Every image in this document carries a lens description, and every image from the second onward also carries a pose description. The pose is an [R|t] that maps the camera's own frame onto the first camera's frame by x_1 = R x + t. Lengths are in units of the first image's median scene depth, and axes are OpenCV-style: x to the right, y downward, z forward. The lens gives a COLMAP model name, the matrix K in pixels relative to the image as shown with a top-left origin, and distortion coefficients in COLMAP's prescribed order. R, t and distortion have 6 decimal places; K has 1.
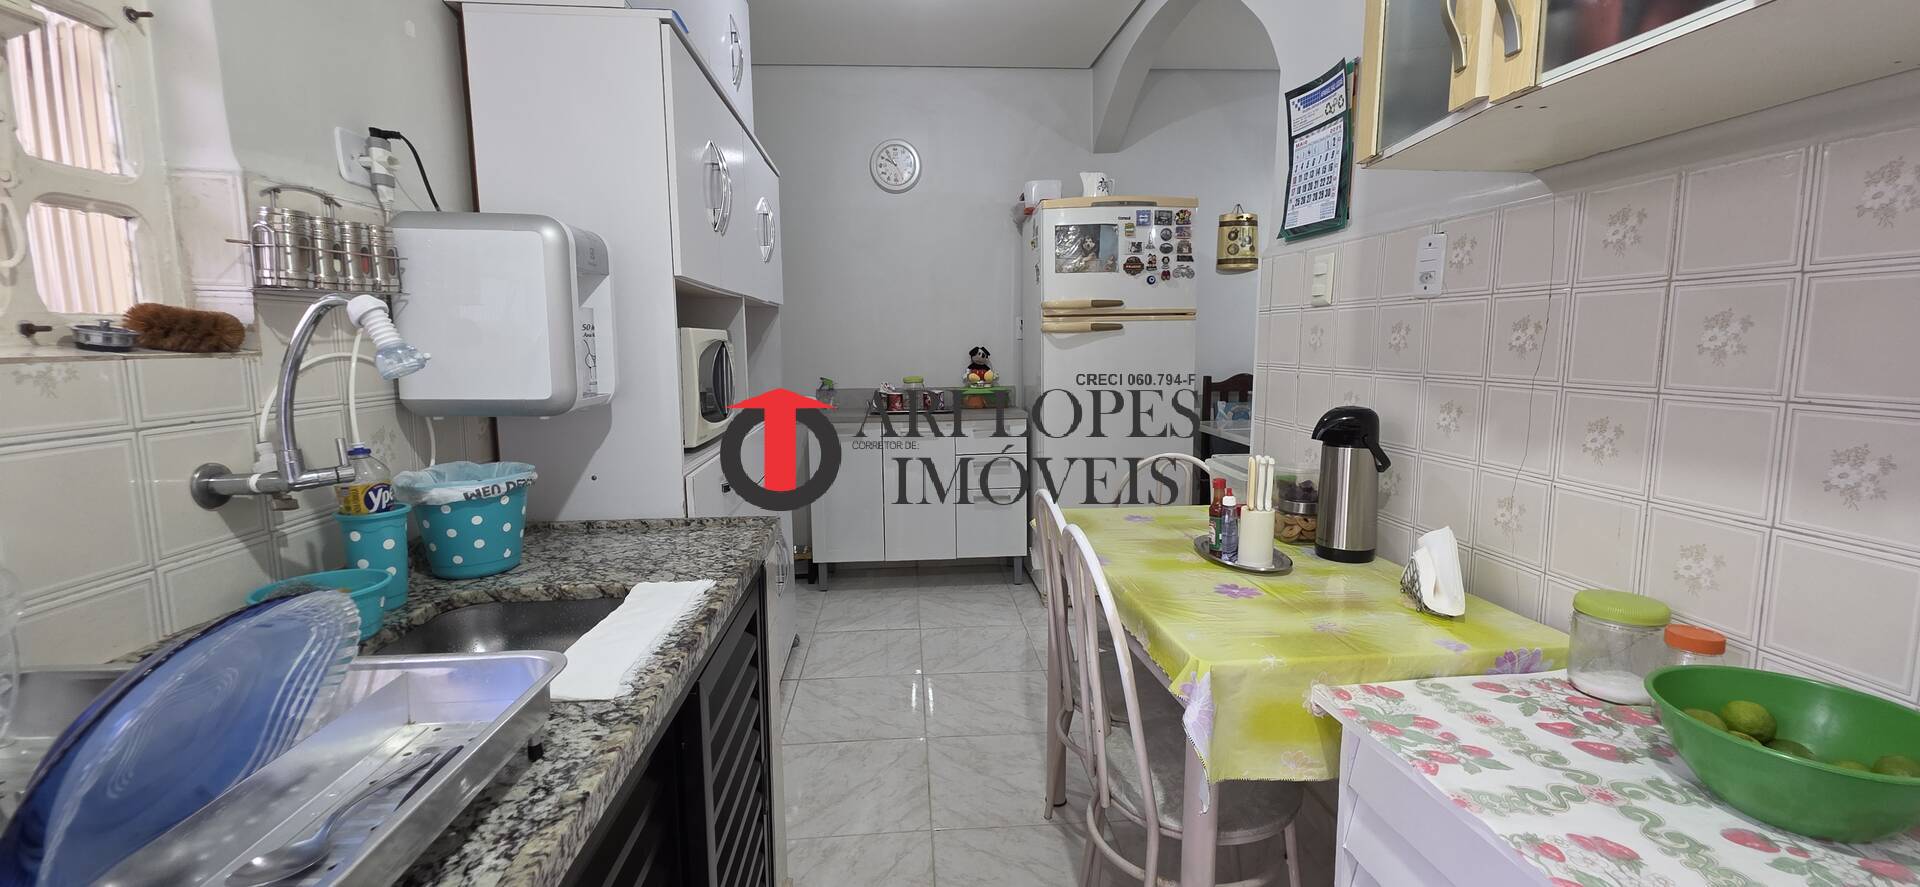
lens RADIAL K [[769.1, 0, 955.6], [0, 769.1, 435.8], [0, 0, 1]] dist [0.004909, 0.000545]
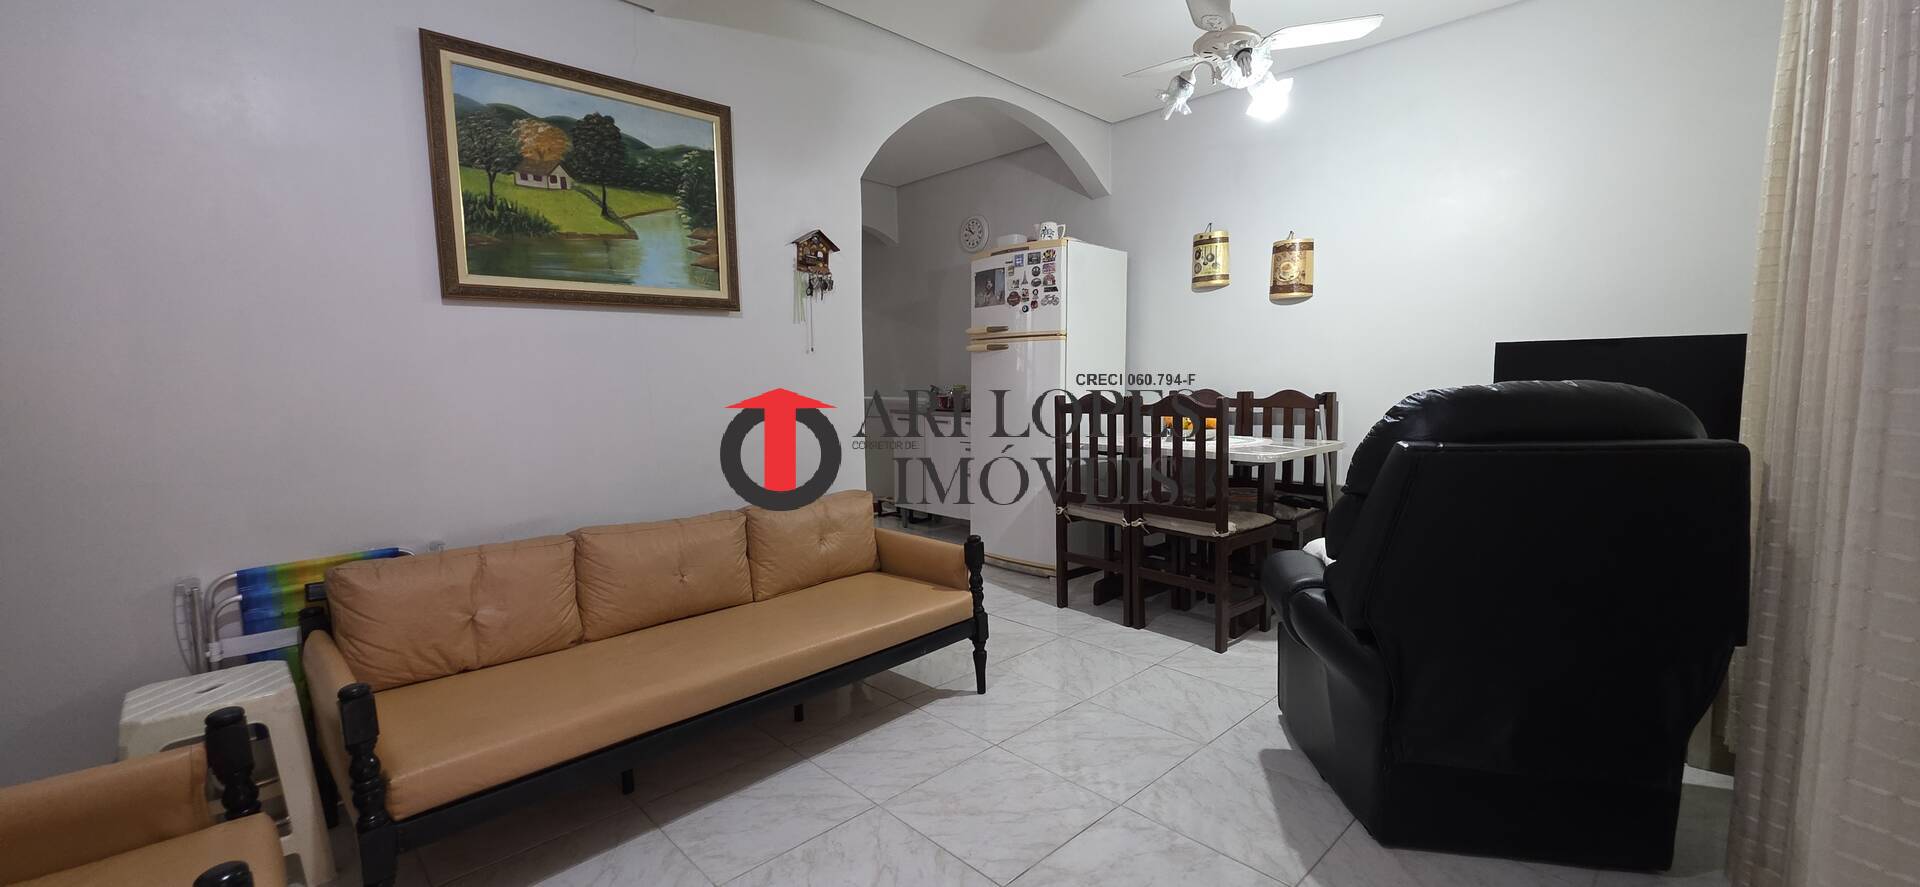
lens RADIAL K [[769.1, 0, 966.8], [0, 769.1, 442.1], [0, 0, 1]] dist [0.004909, 0.000545]
pose [[0.650126, 0.075219, -0.756094, 1.155774], [-0.084947, 0.996045, 0.026048, -0.011104], [0.755063, 0.047294, 0.653944, 0.121065]]
